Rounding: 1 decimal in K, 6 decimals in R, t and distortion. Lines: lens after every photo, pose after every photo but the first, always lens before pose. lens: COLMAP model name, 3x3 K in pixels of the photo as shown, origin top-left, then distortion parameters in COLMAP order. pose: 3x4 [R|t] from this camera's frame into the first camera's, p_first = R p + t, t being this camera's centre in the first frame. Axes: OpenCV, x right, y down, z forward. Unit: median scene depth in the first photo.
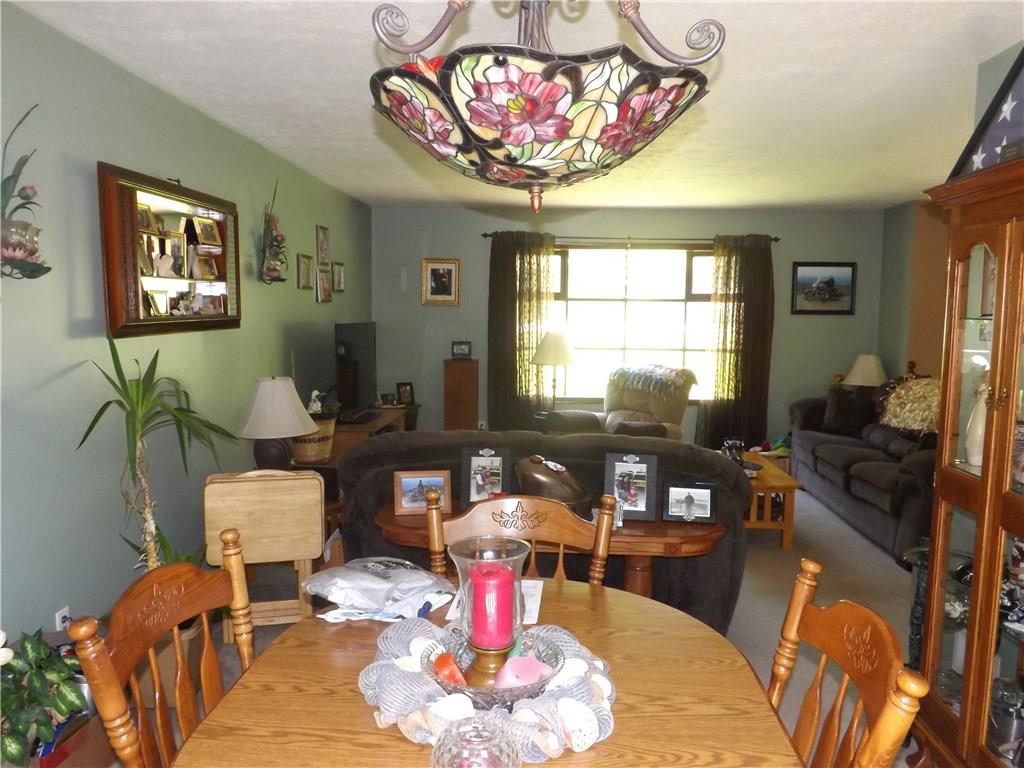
lens RADIAL K [[768.3, 0, 512.0], [0, 768.3, 384.0], [0, 0, 1]] dist [-0.002211, -0.001512]
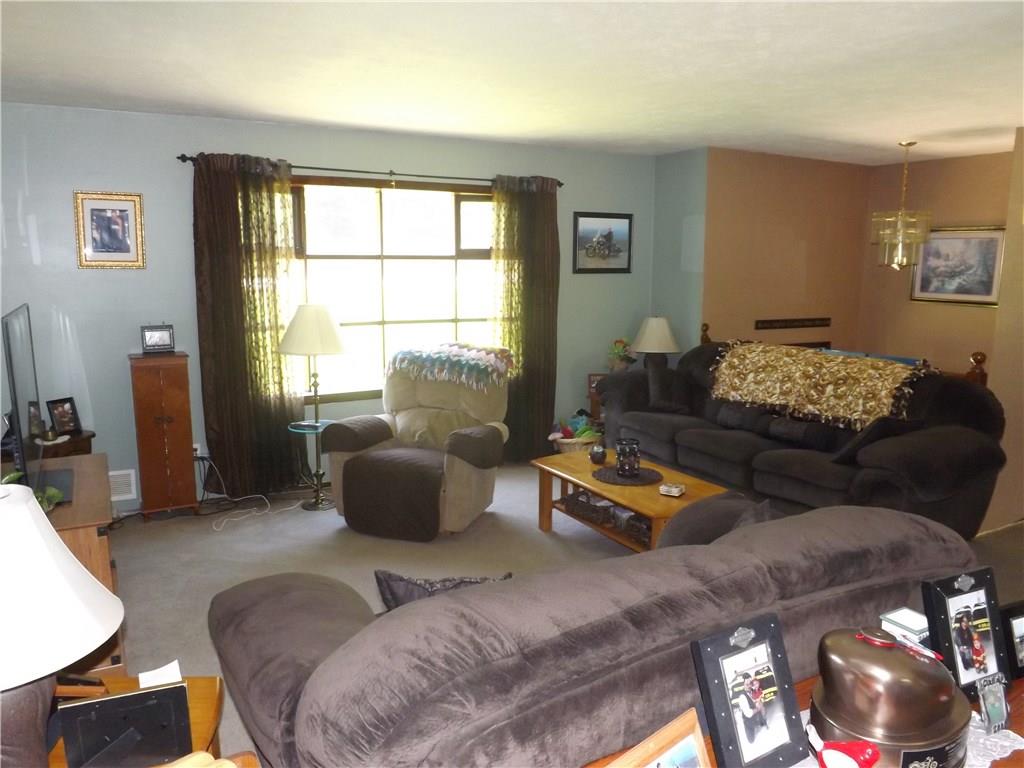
lens RADIAL K [[763.5, 0, 512.0], [0, 763.5, 384.0], [0, 0, 1]] dist [-0.039590, 0.000702]
pose [[0.842192, -0.092691, 0.531151, -0.157045], [0.057893, 0.994963, 0.081834, -0.041936], [-0.536061, -0.038170, 0.843316, 0.317560]]
